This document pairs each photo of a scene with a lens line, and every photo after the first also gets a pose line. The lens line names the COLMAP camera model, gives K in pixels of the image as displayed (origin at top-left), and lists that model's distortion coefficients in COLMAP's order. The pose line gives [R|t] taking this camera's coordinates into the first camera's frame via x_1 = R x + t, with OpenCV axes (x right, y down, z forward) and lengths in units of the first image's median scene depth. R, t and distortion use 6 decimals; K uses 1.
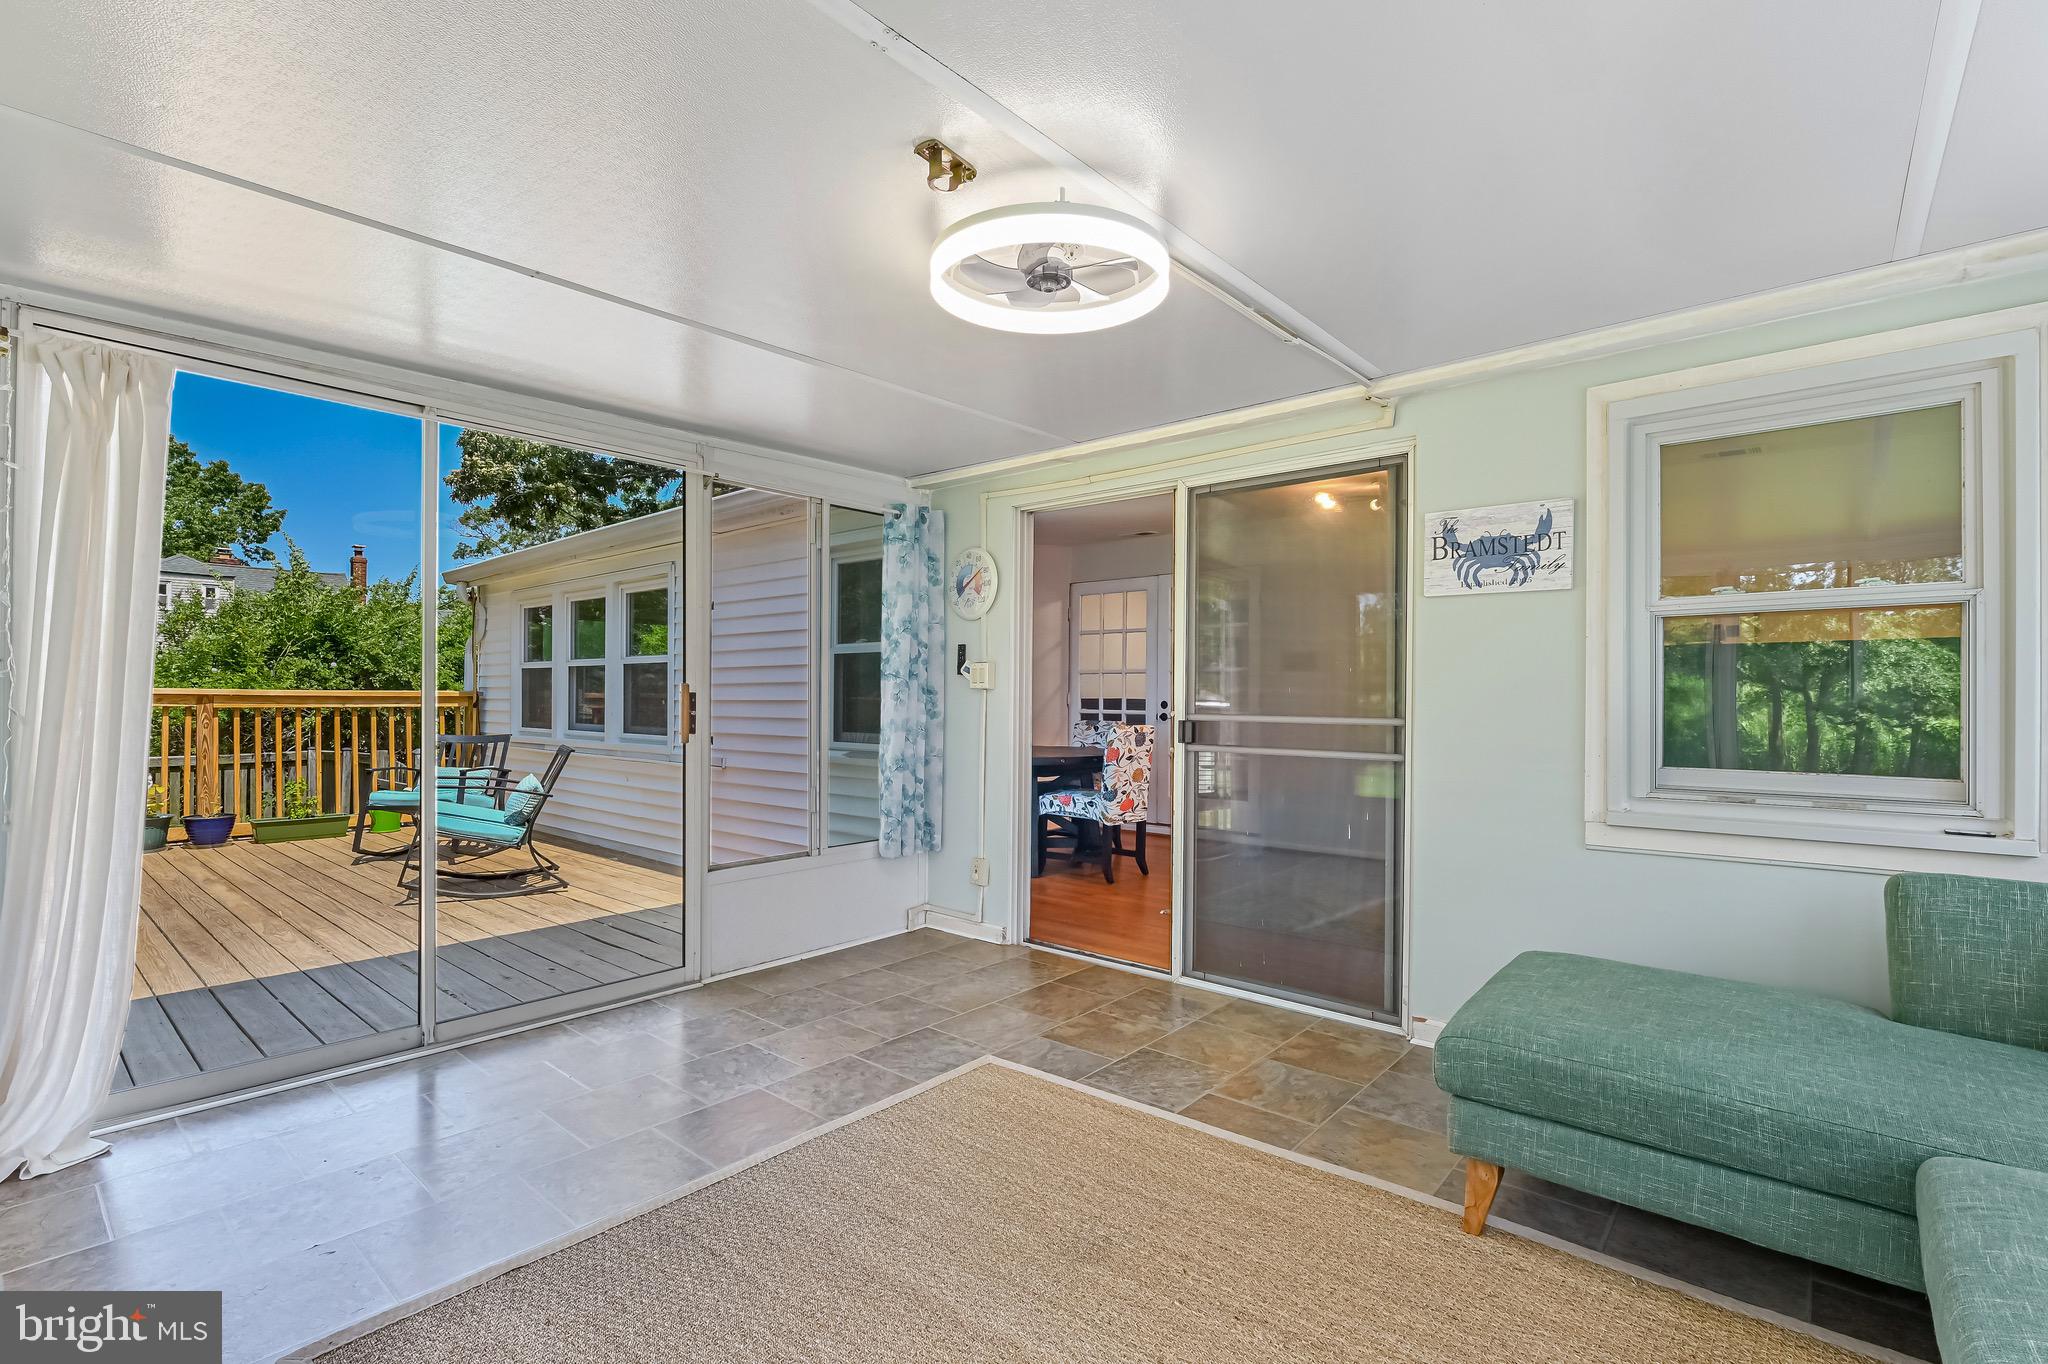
lens RADIAL K [[931.7, 0, 1024.5], [0, 931.7, 697.4], [0, 0, 1]] dist [-0.001865, -0.000377]
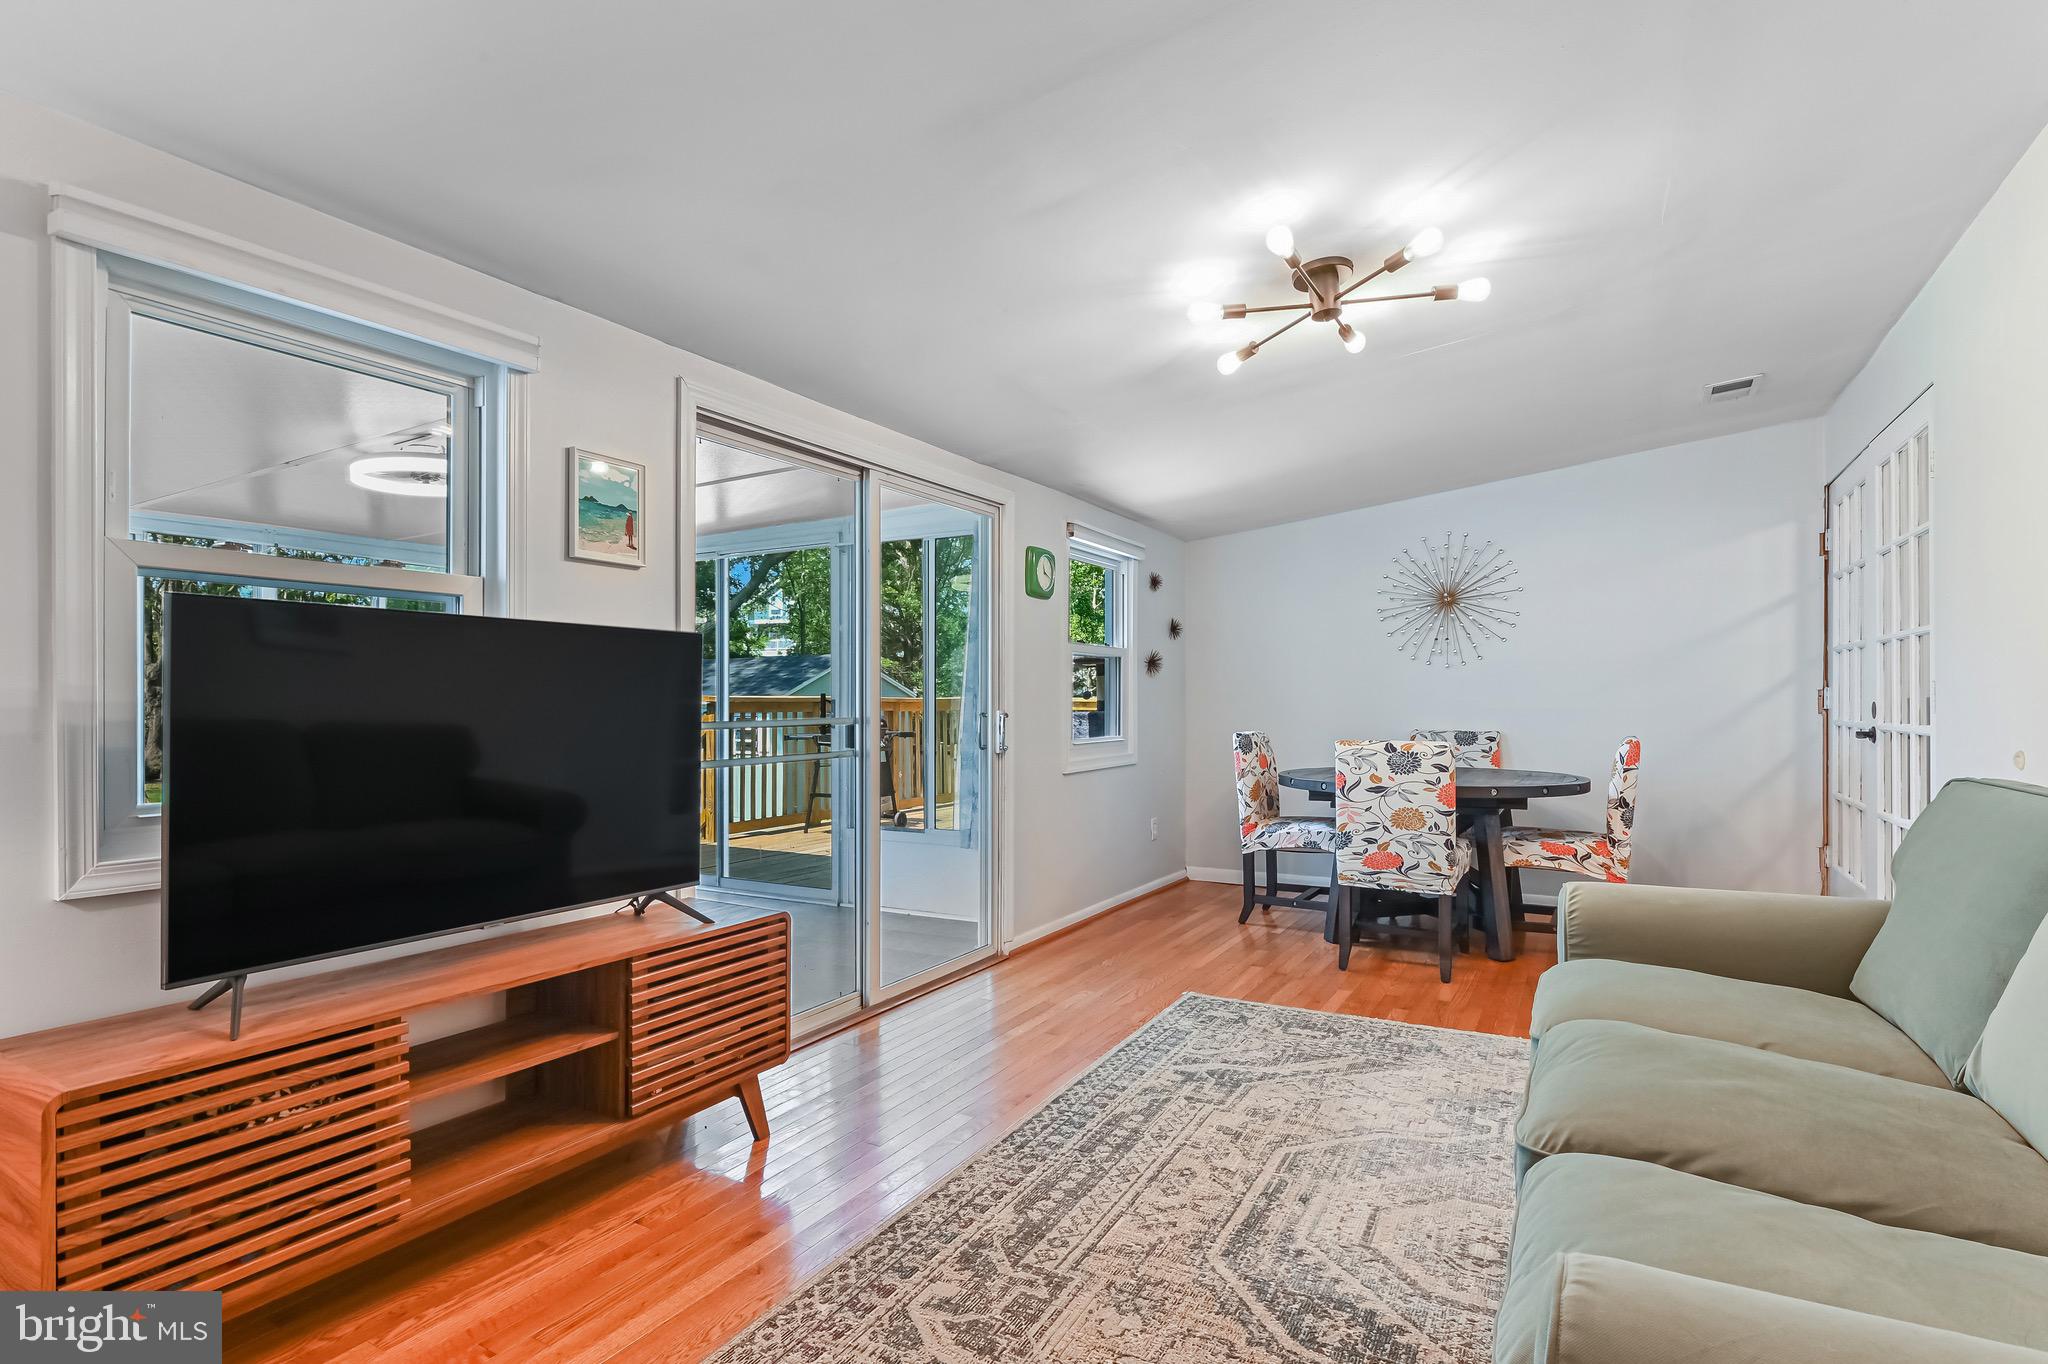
lens RADIAL K [[1027.2, 0, 1023.7], [0, 1027.2, 701.5], [0, 0, 1]] dist [-0.022213, 0.022338]
pose [[0.193731, -0.006942, -0.981030, 0.753547], [0.005674, 0.999966, -0.005955, 0.005384], [0.981038, -0.004413, 0.193763, 0.596154]]
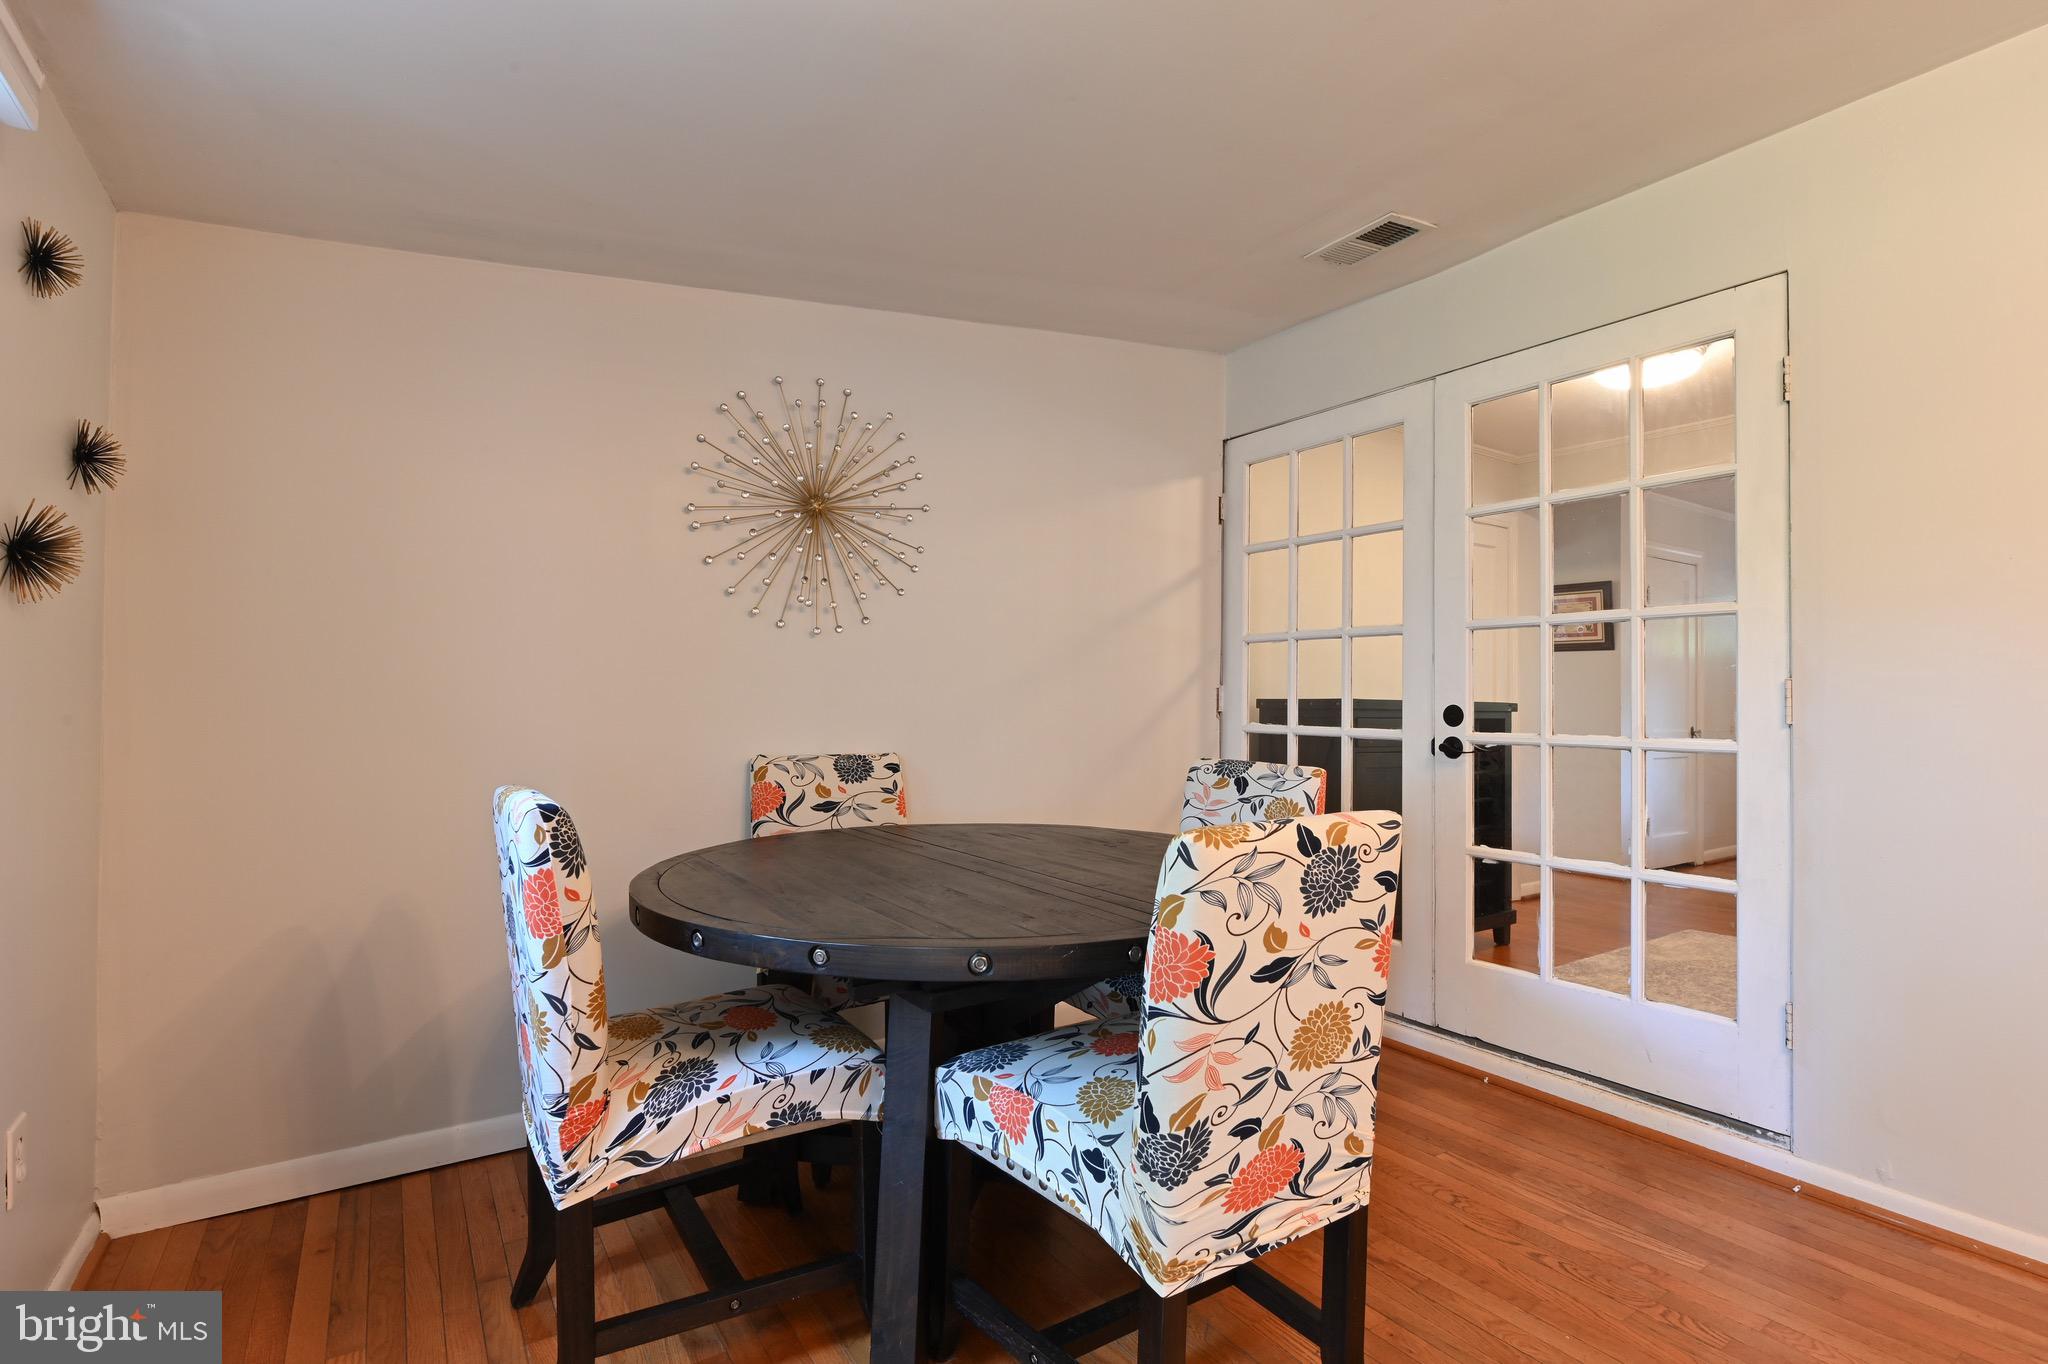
lens RADIAL K [[962.5, 0, 1026.8], [0, 962.5, 687.6], [0, 0, 1]] dist [-0.003658, -0.000682]
pose [[0.962549, -0.003029, -0.271092, 0.114967], [0.000116, 0.999942, -0.010763, 0.001054], [0.271109, 0.010329, 0.962493, 0.743675]]
